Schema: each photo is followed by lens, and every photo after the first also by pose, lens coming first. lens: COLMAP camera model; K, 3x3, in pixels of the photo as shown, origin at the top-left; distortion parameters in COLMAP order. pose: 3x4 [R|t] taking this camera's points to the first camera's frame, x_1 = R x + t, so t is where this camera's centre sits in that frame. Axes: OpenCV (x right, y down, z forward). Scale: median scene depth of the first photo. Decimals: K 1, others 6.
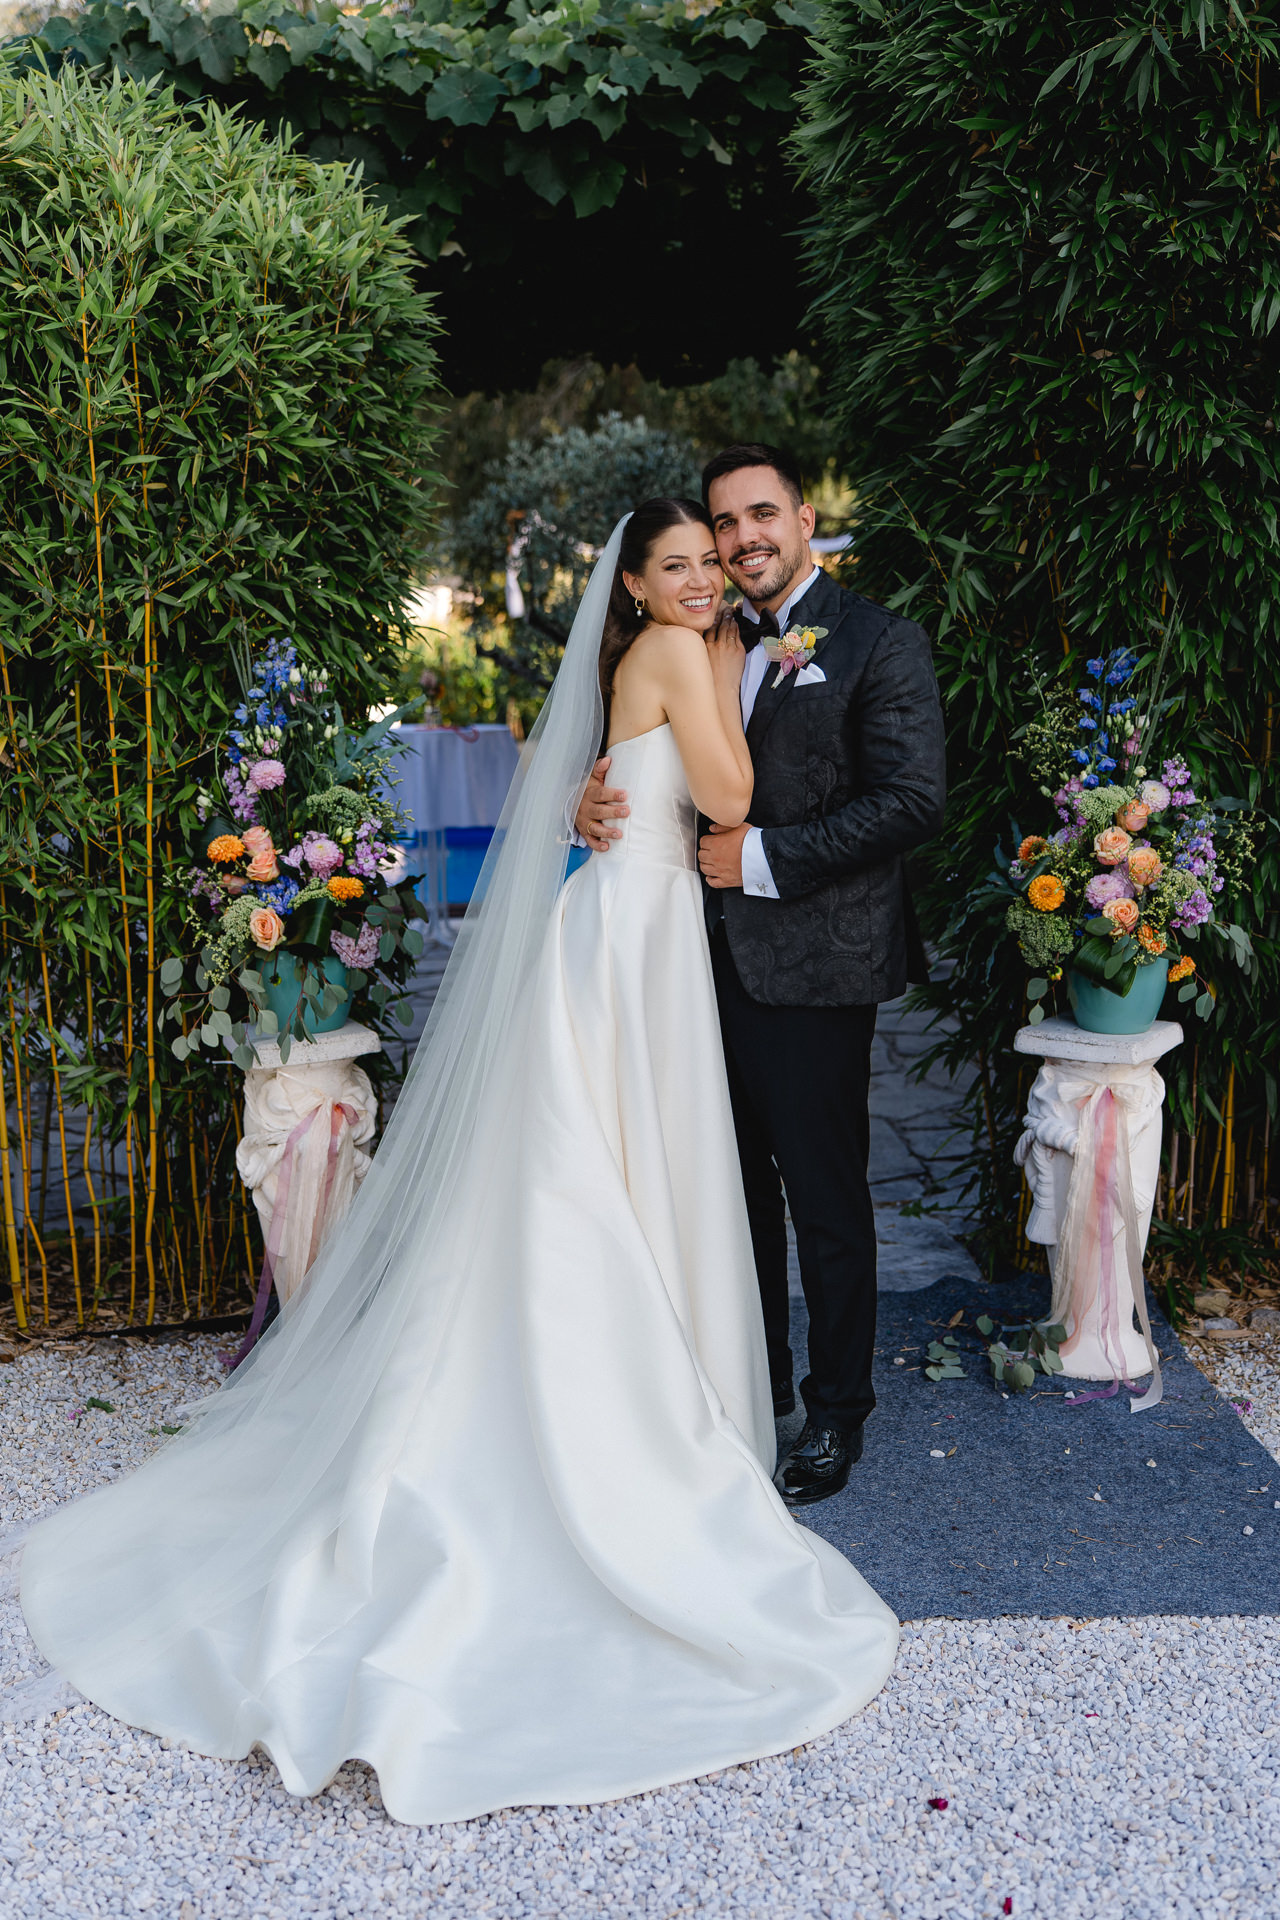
lens RADIAL K [[1865.3, 0, 639.1], [0, 1865.3, 987.0], [0, 0, 1]] dist [0.002163, 0.002030]
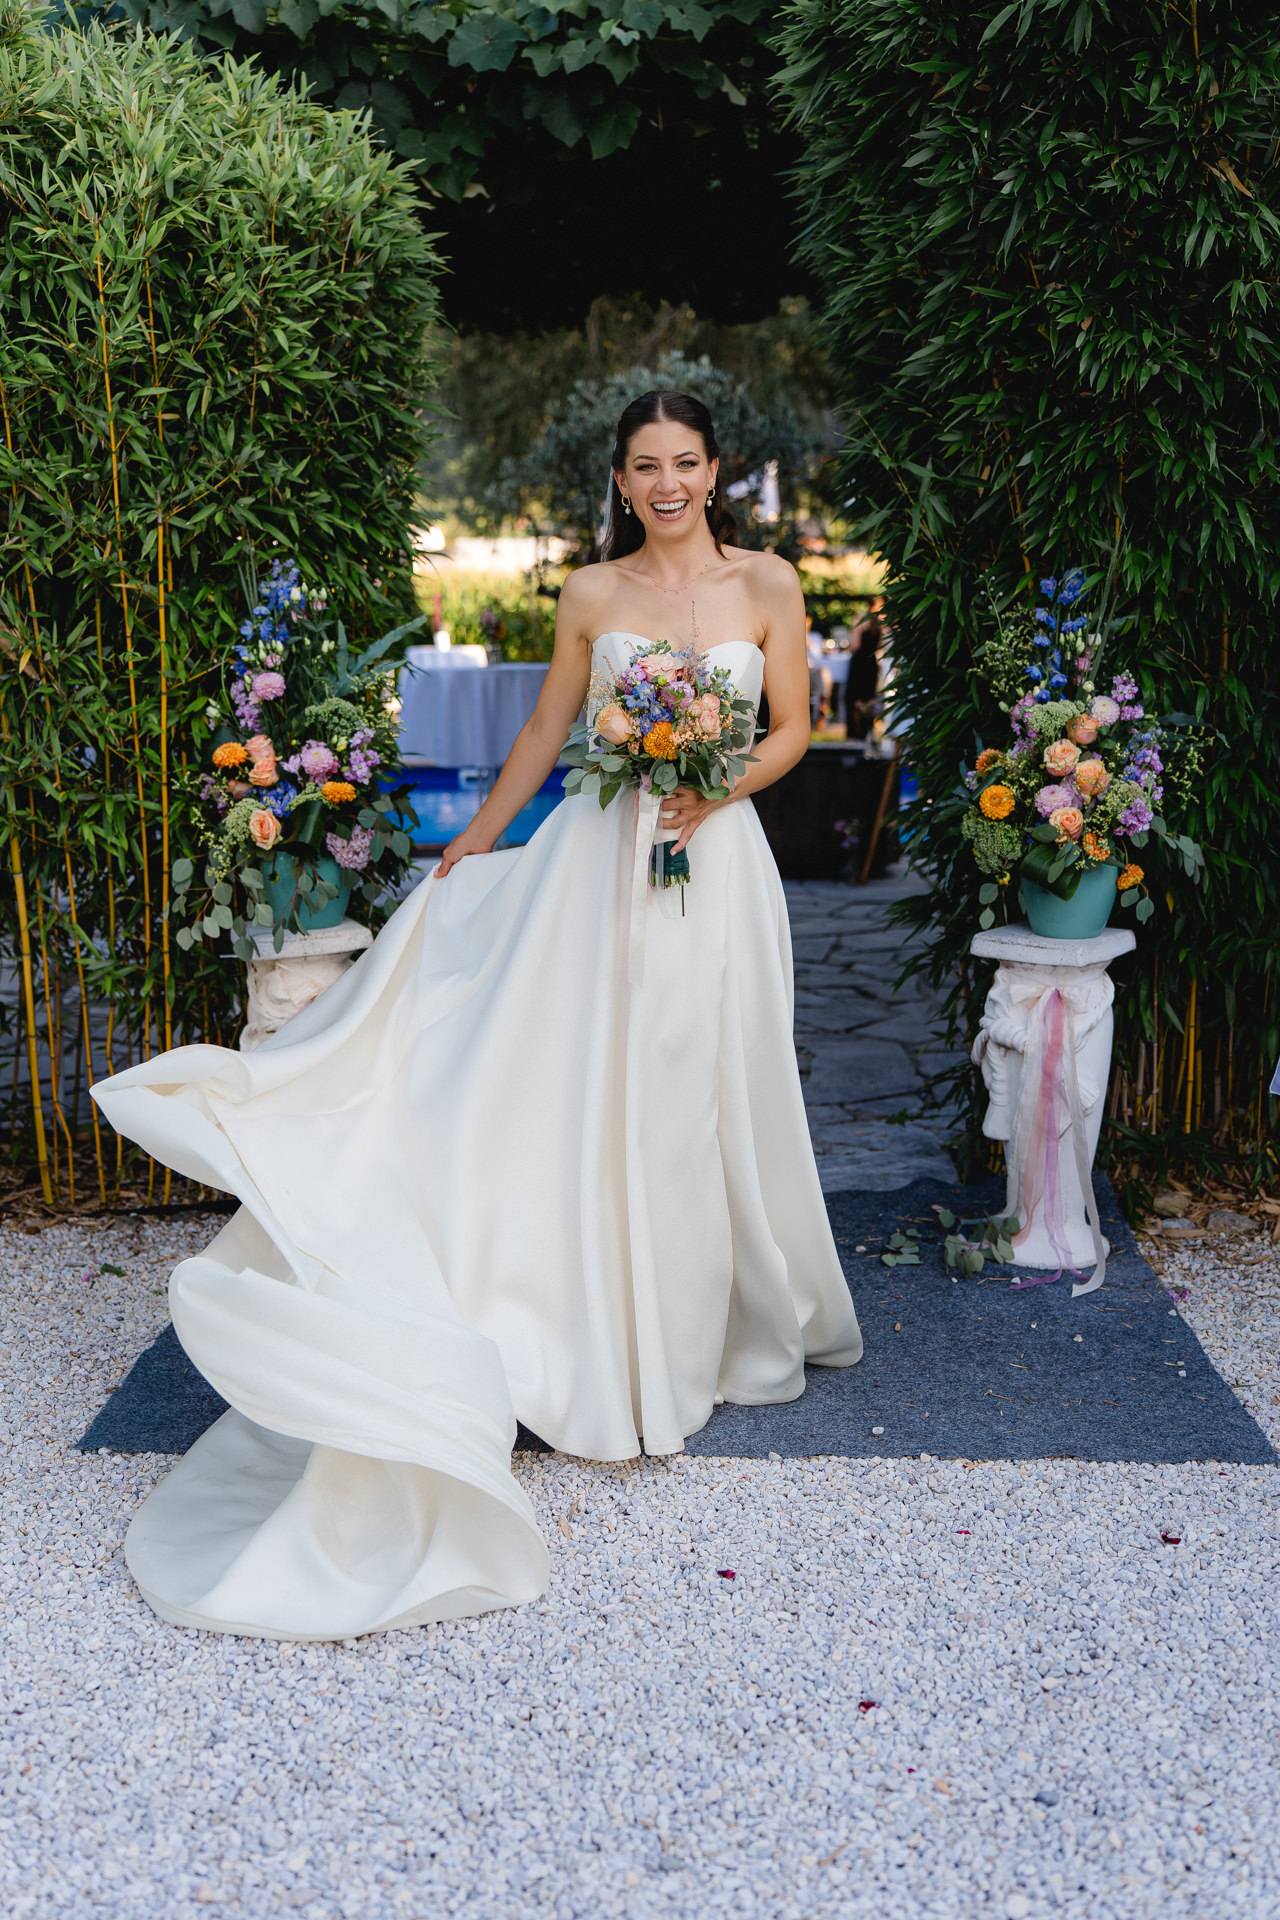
lens RADIAL K [[1931.8, 0, 650.6], [0, 1931.8, 987.9], [0, 0, 1]] dist [0.003673, 0.001442]
pose [[0.998197, 0.013647, -0.058444, 0.087049], [-0.012685, 0.999778, 0.016811, 0.038006], [0.058661, -0.016039, 0.998149, -0.099420]]
